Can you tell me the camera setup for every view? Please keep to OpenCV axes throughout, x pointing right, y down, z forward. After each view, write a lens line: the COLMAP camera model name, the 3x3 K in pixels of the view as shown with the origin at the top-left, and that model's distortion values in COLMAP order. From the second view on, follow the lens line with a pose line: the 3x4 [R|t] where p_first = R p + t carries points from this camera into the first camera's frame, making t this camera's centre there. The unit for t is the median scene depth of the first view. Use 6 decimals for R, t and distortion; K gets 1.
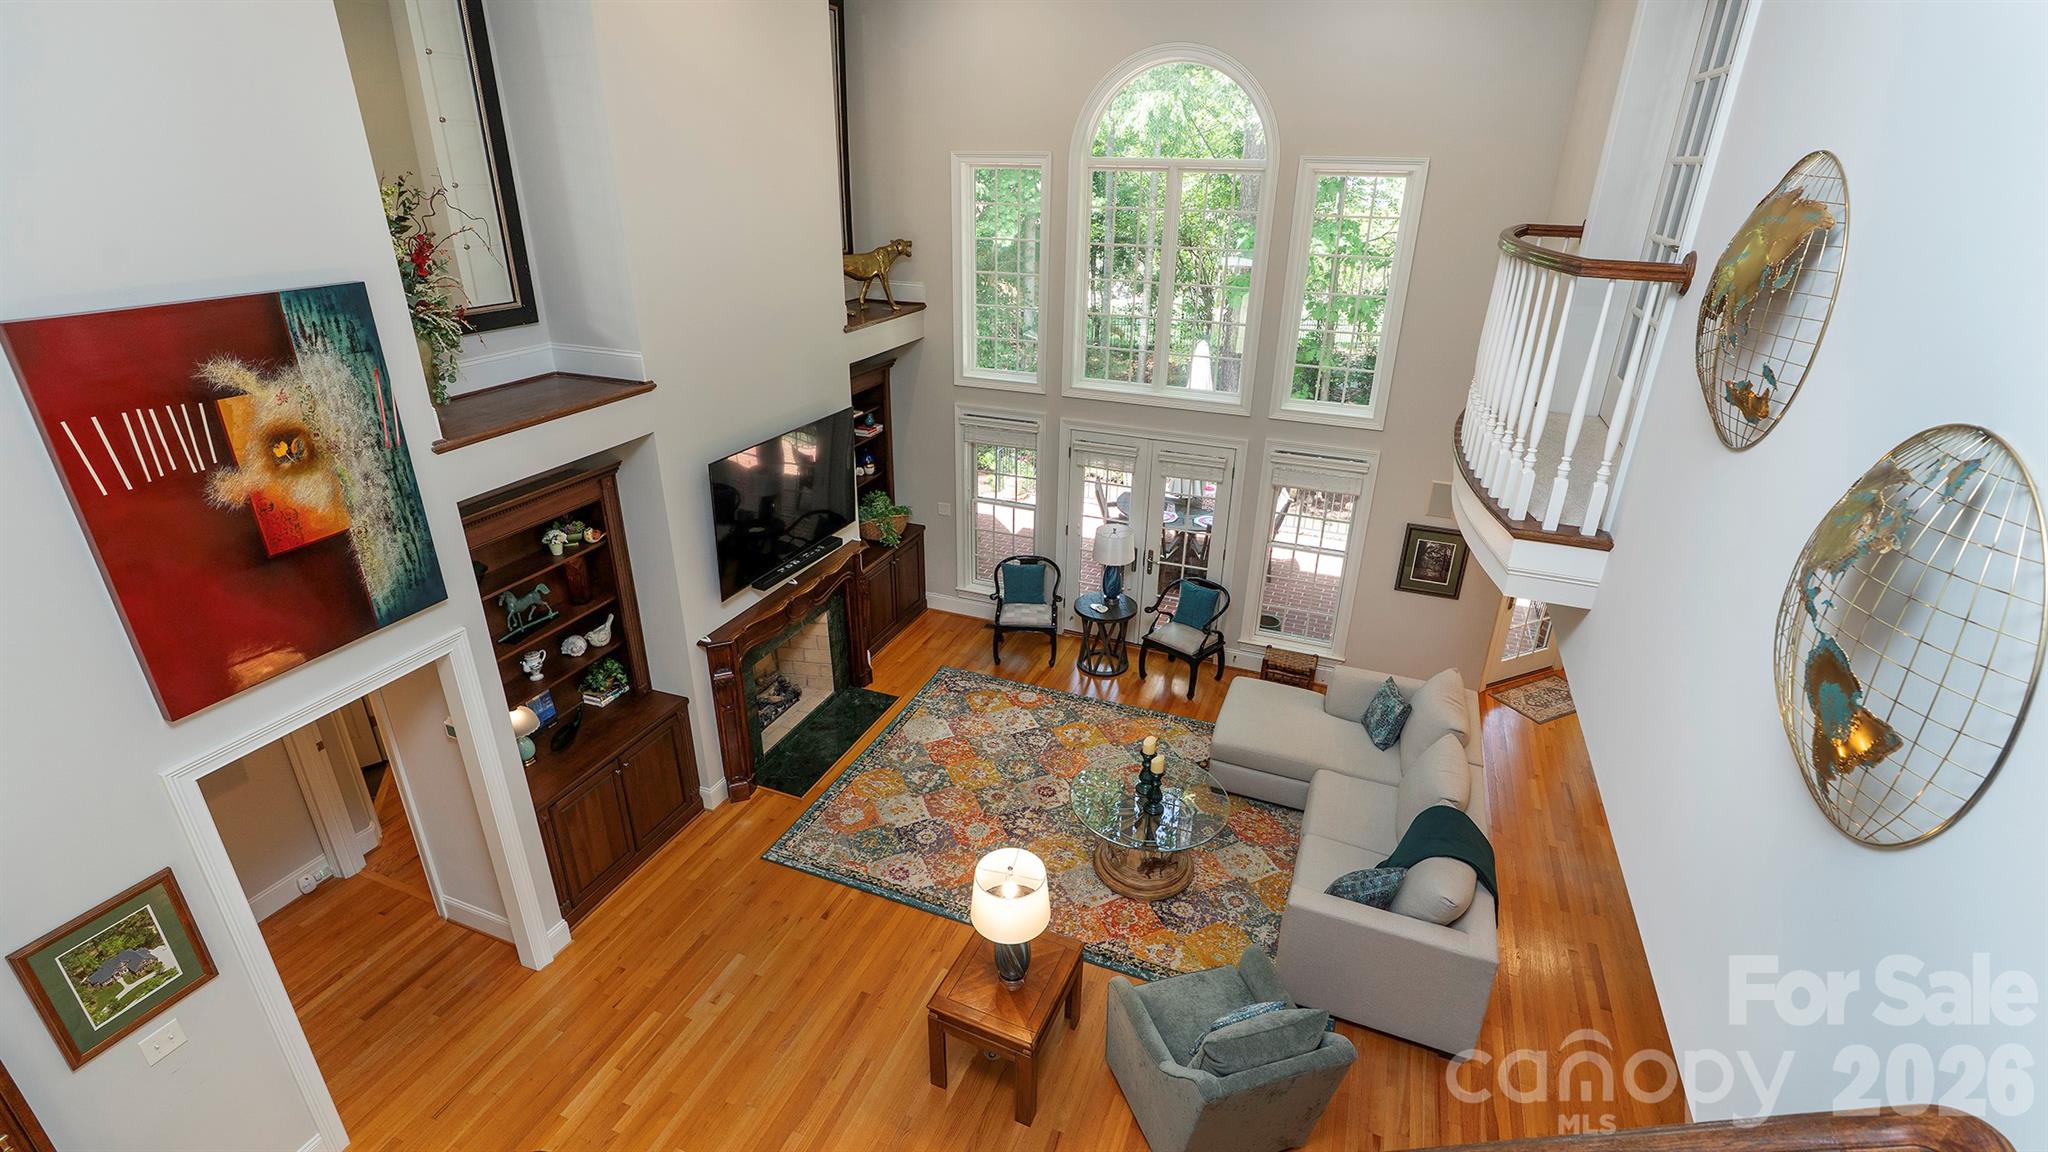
lens RADIAL K [[929.2, 0, 1034.5], [0, 929.2, 570.4], [0, 0, 1]] dist [-0.003011, -0.000433]
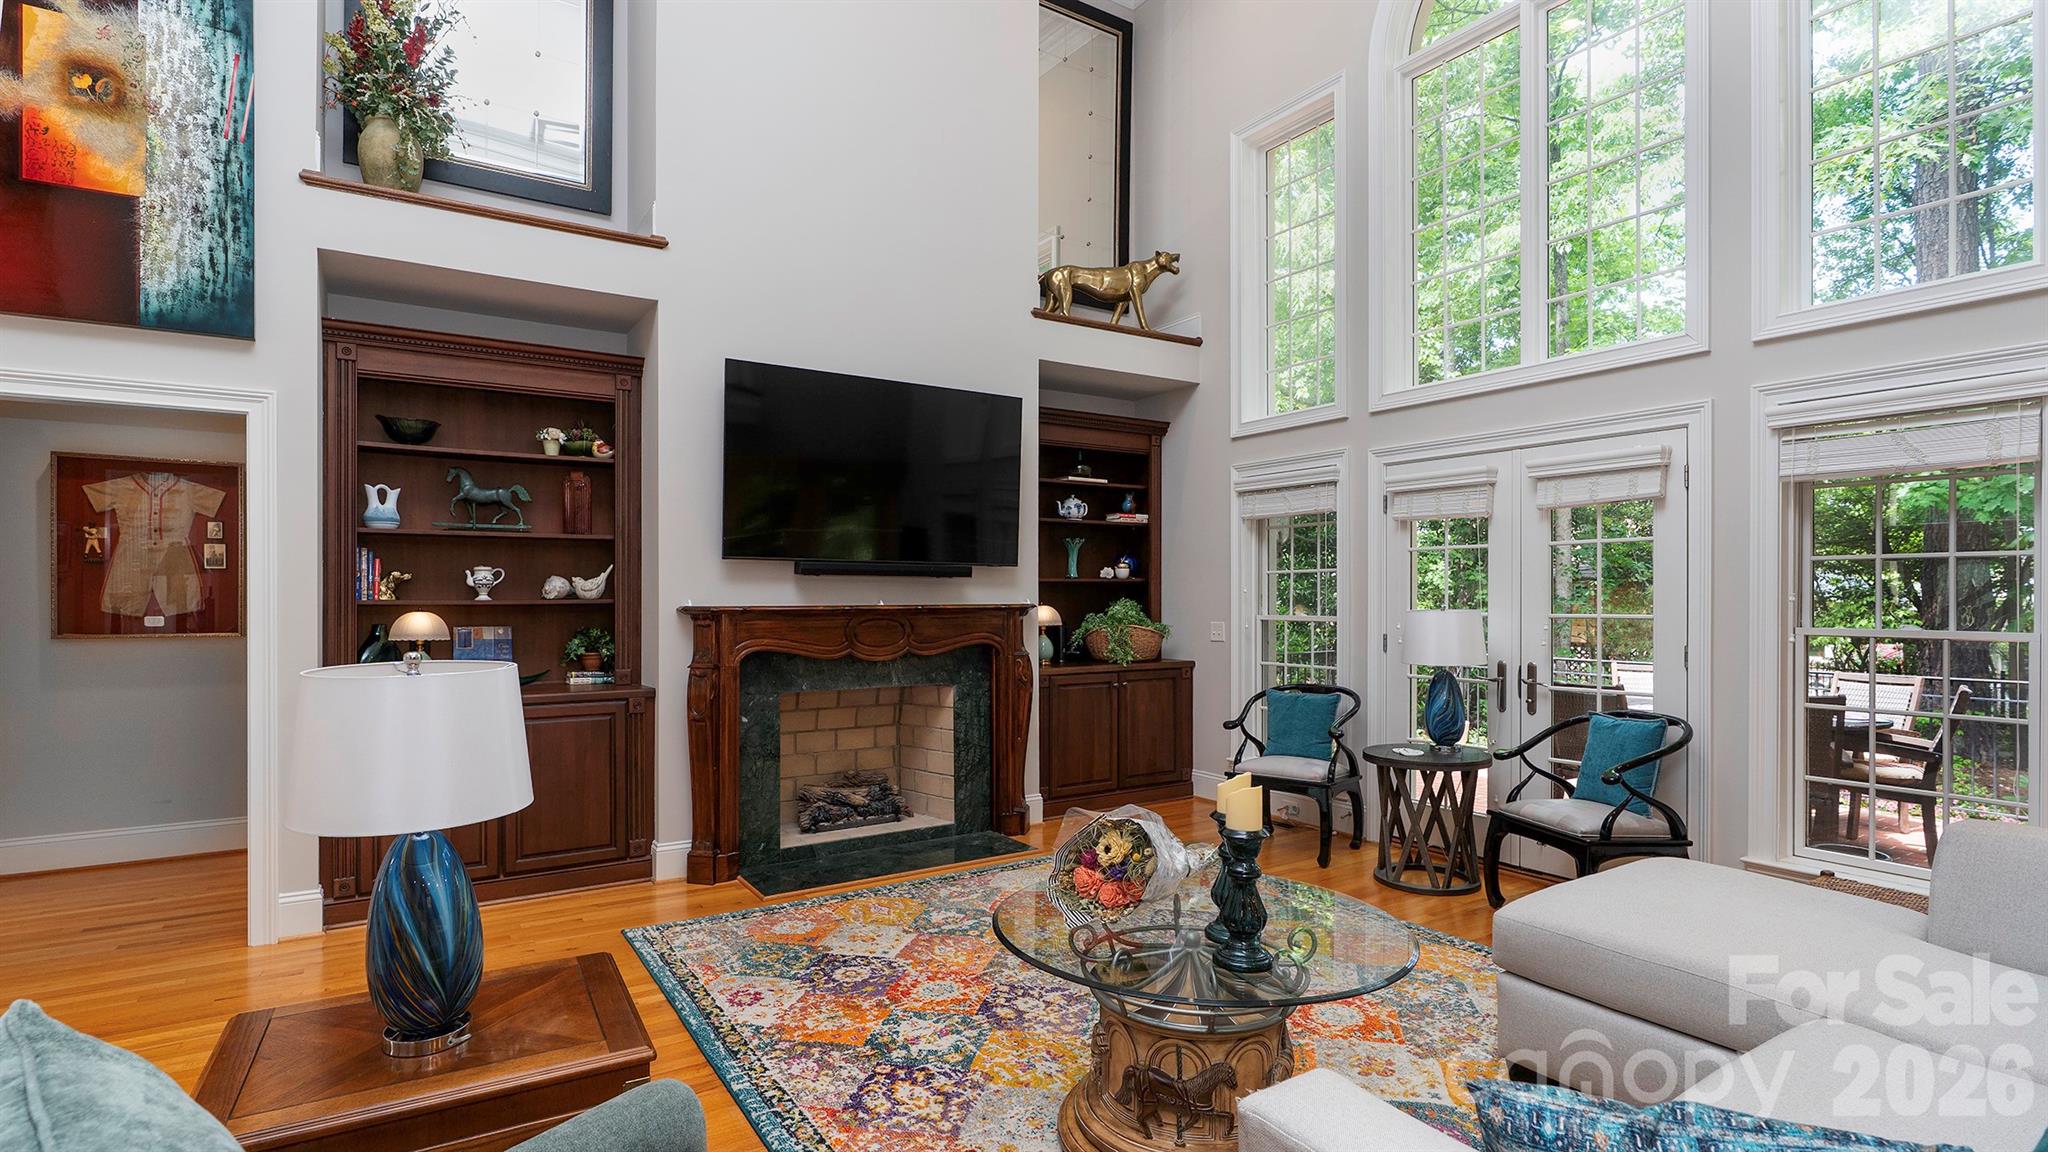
lens RADIAL K [[976.2, 0, 1013.6], [0, 976.2, 588.9], [0, 0, 1]] dist [-0.002341, -0.000230]
pose [[0.806332, -0.020527, -0.591107, 0.447100], [-0.226222, 0.912705, -0.340284, 0.398728], [0.546491, 0.408103, 0.731299, 0.874281]]
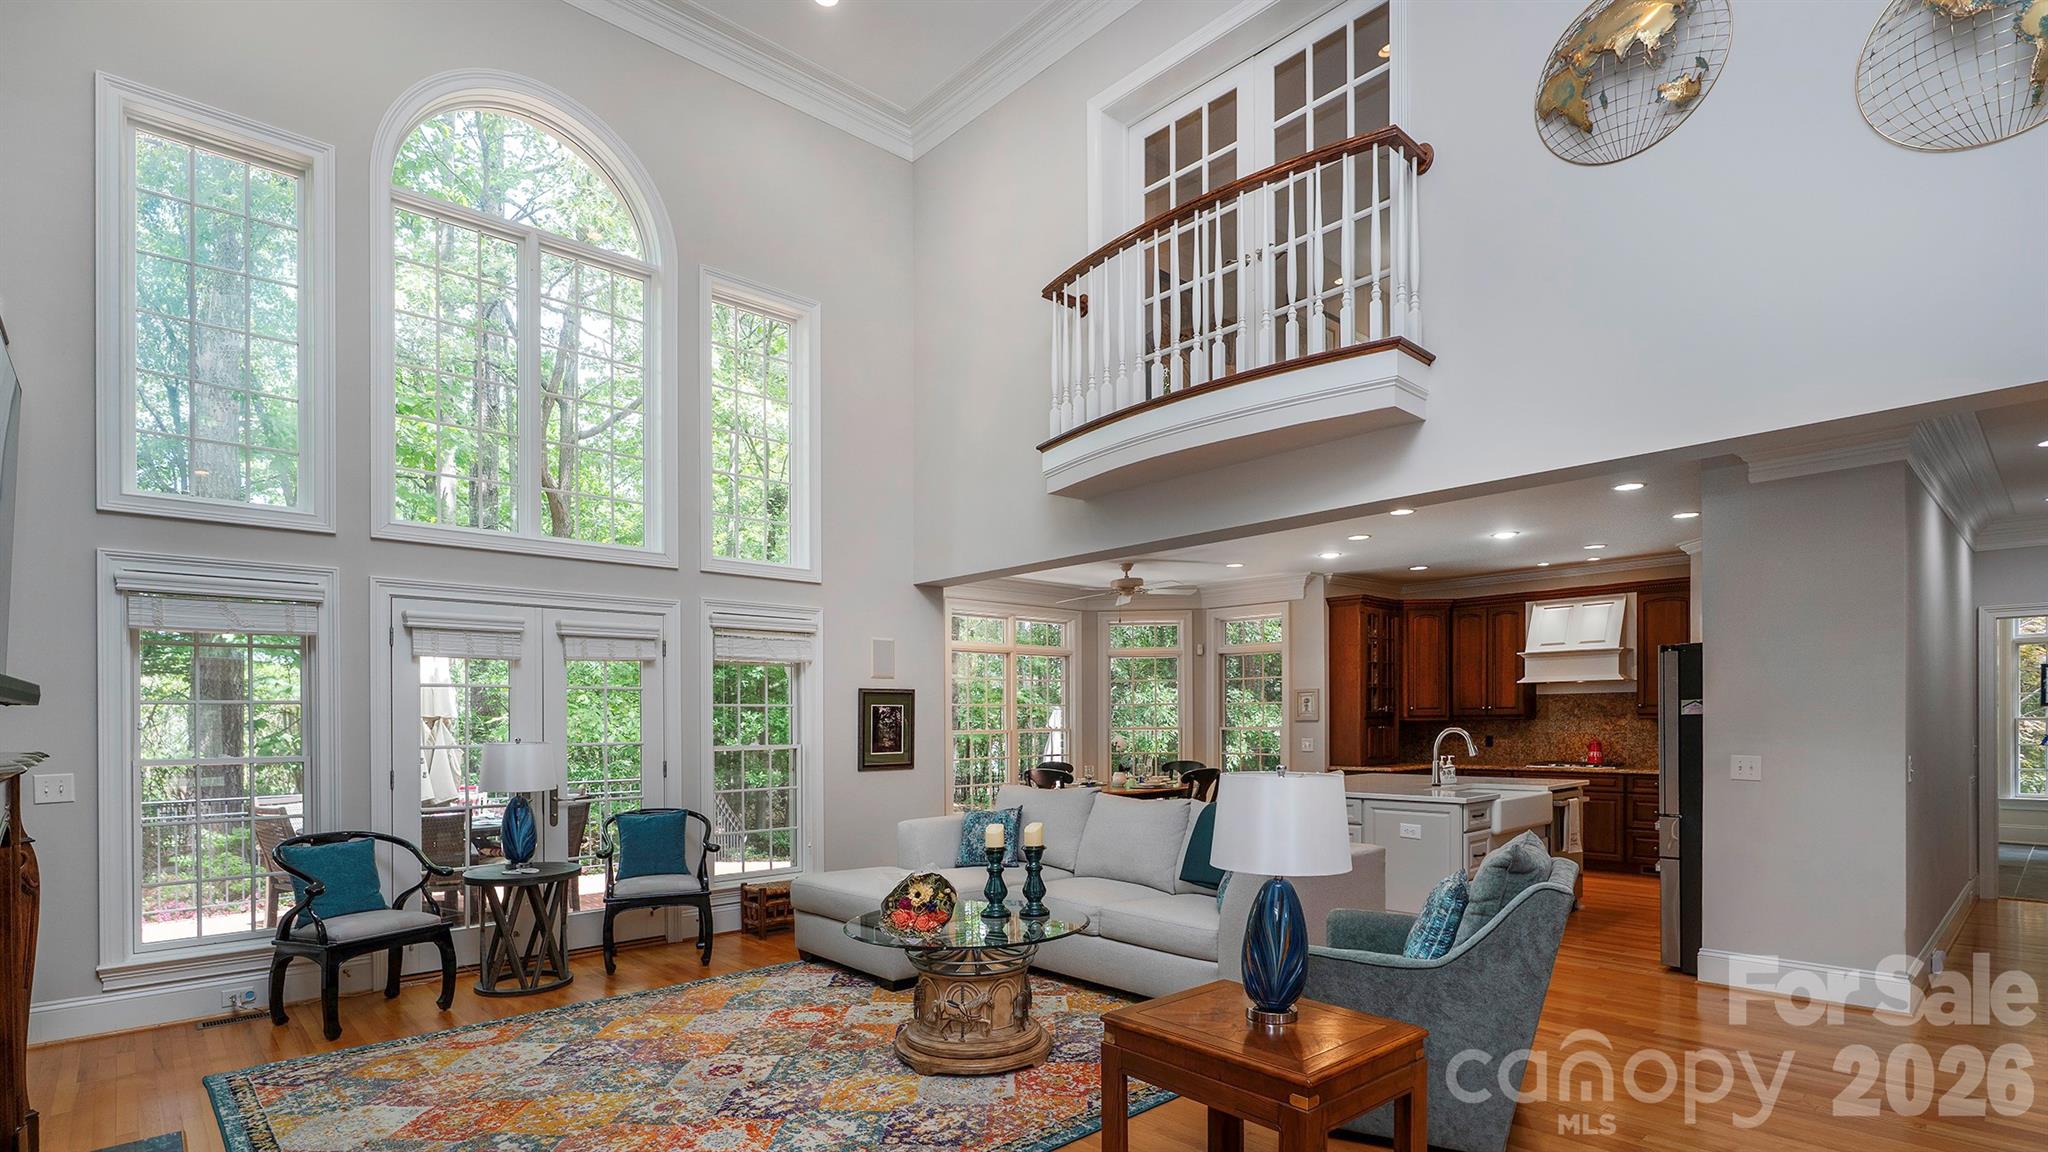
lens RADIAL K [[976.2, 0, 1021.5], [0, 976.2, 714.6], [0, 0, 1]] dist [-0.002341, -0.000230]
pose [[0.443163, -0.016106, 0.896296, -0.696204], [0.375366, 0.911299, -0.169220, 0.352606], [-0.814068, 0.411431, 0.409899, 0.910481]]
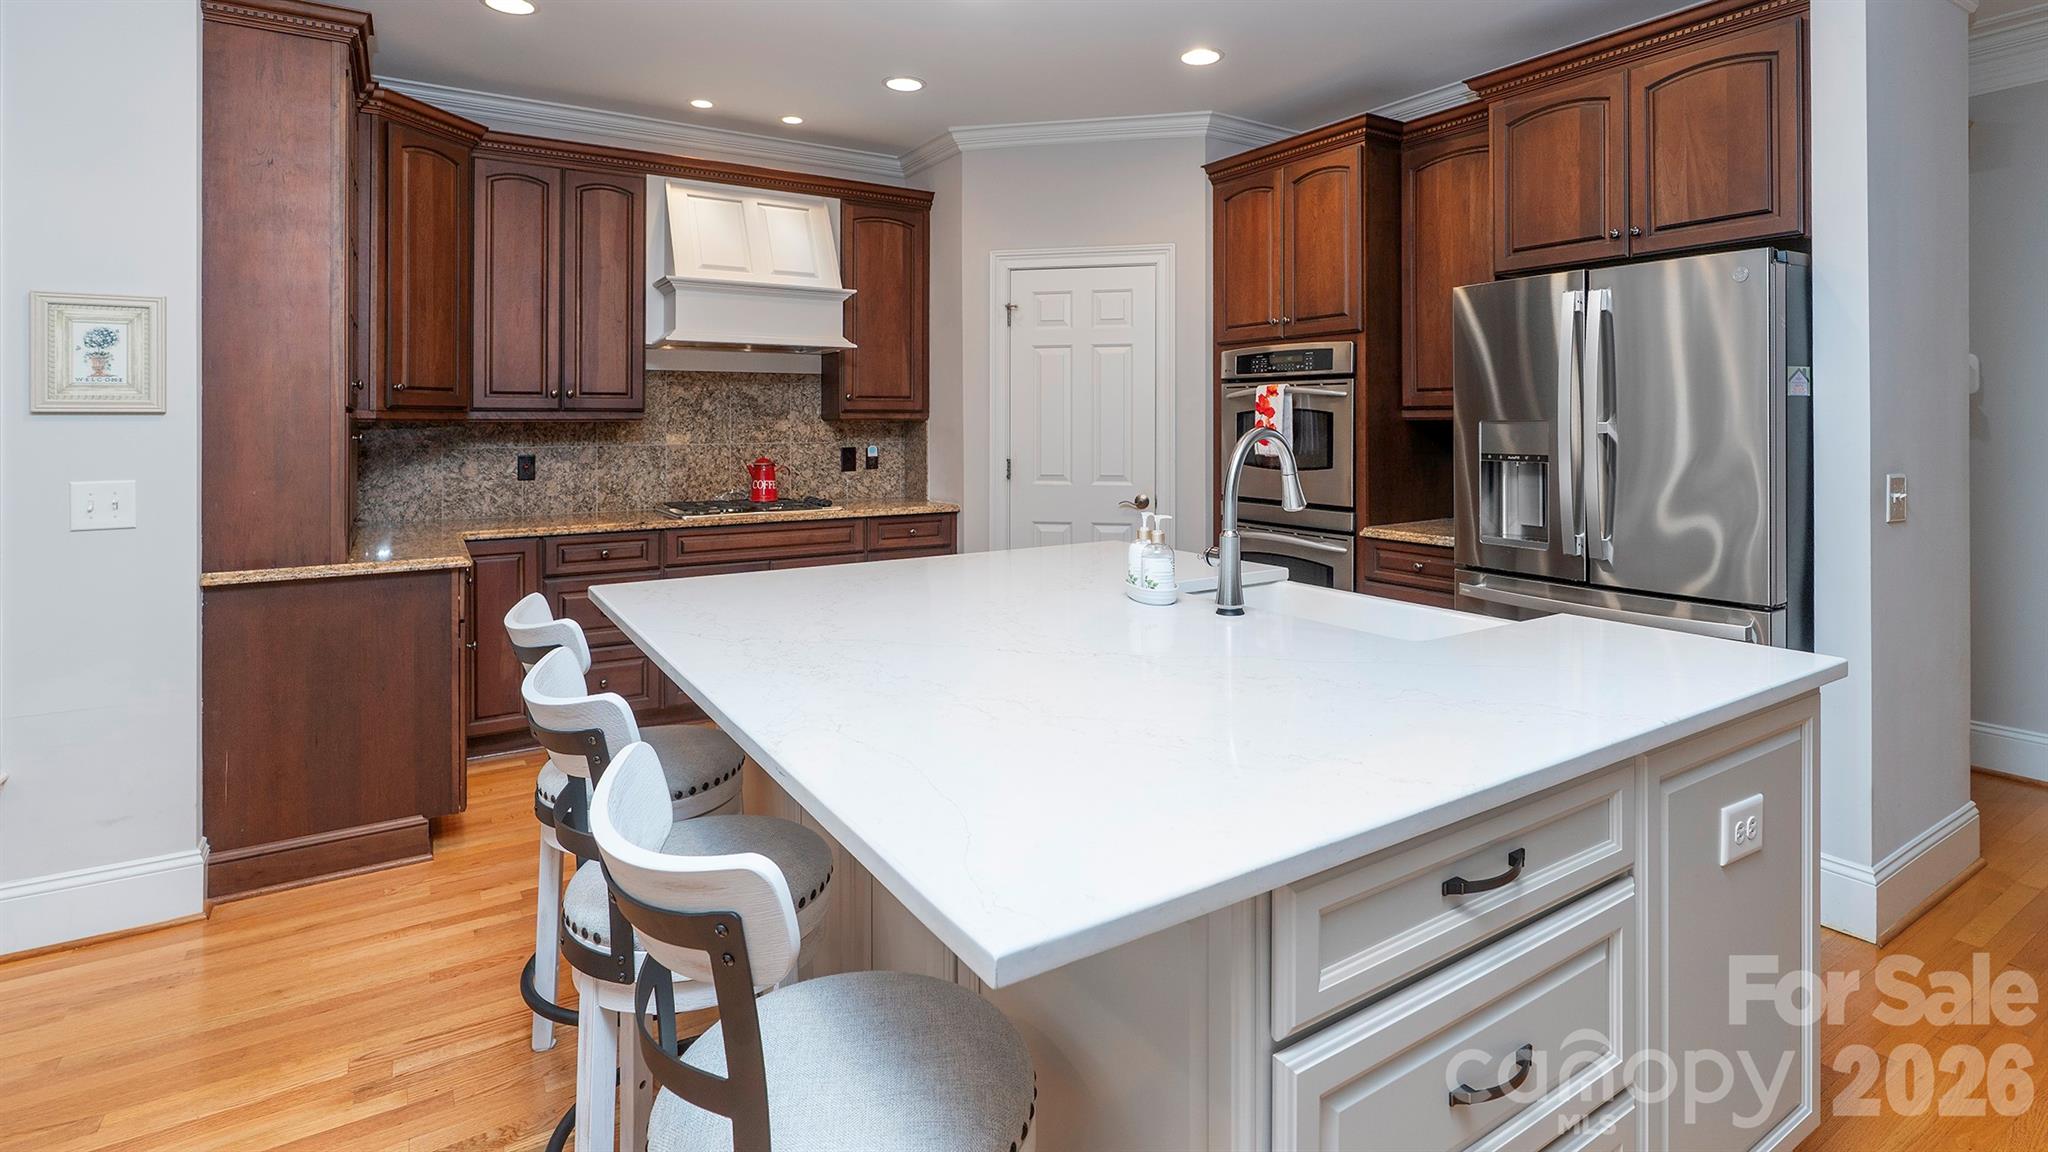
lens RADIAL K [[976.2, 0, 1038.6], [0, 976.2, 414.2], [0, 0, 1]] dist [-0.002341, -0.000230]
pose [[-0.805329, -0.006042, 0.592798, 0.875498], [0.231316, 0.917484, 0.323599, 0.162782], [-0.545837, 0.397727, -0.737479, 1.454206]]
